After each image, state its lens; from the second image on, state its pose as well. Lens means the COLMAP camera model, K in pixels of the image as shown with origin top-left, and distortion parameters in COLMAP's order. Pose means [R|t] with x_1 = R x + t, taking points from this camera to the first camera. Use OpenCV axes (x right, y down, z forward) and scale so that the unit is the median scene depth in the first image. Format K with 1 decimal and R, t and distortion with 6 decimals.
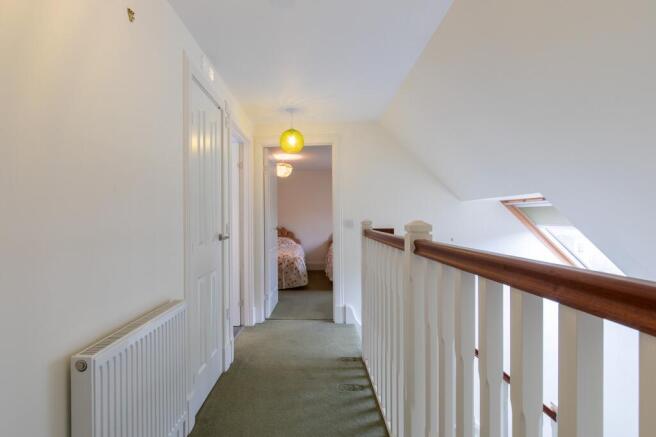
lens RADIAL K [[337.8, 0, 327.6], [0, 337.8, 219.8], [0, 0, 1]] dist [0.000481, 0.000075]
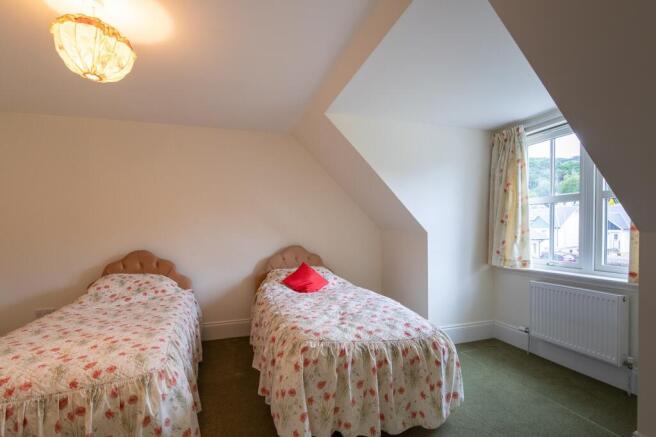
lens RADIAL K [[337.8, 0, 330.5], [0, 337.8, 221.5], [0, 0, 1]] dist [0.000481, 0.000075]
pose [[0.964848, 0.005668, 0.262747, -0.019075], [0.000284, 0.999744, -0.022608, -0.004450], [-0.262808, 0.021888, 0.964600, 0.537662]]
